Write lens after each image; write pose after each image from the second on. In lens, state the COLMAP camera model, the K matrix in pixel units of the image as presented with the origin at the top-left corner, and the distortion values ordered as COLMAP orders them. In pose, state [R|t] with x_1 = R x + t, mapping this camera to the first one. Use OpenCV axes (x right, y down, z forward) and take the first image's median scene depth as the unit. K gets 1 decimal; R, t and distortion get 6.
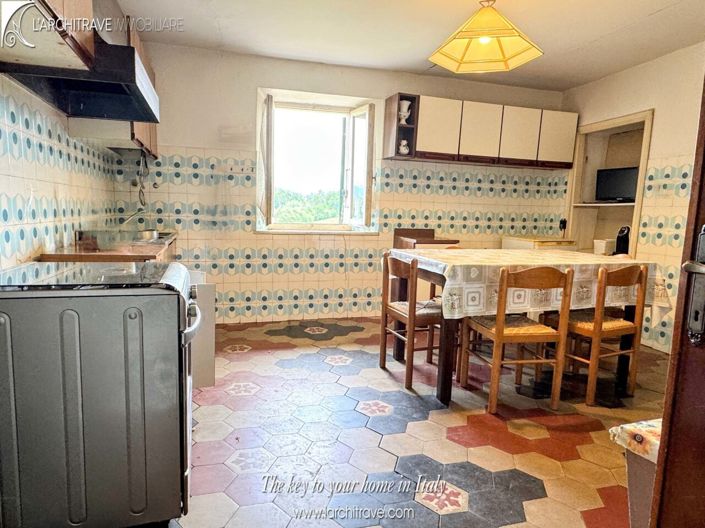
lens RADIAL K [[446.2, 0, 351.1], [0, 446.2, 263.9], [0, 0, 1]] dist [0.000255, -0.002048]
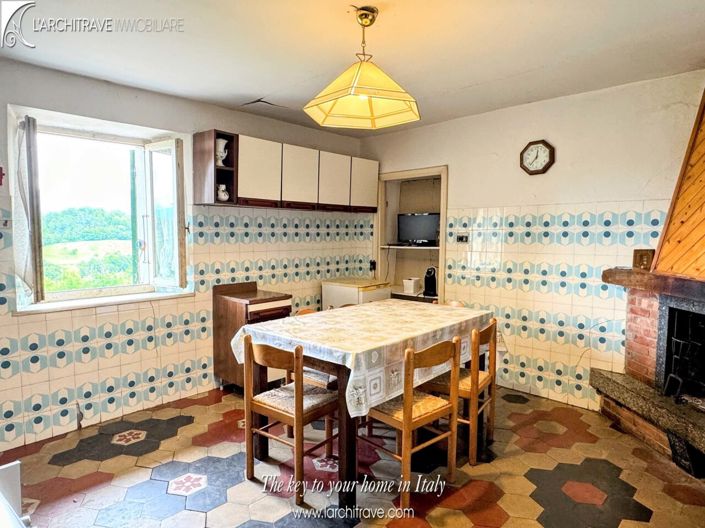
lens RADIAL K [[446.2, 0, 351.9], [0, 446.2, 265.6], [0, 0, 1]] dist [0.000255, -0.002048]
pose [[0.857438, -0.065548, 0.510395, -0.114219], [0.087467, 0.995986, -0.019029, -0.084064], [-0.507099, 0.060958, 0.859730, 0.148498]]
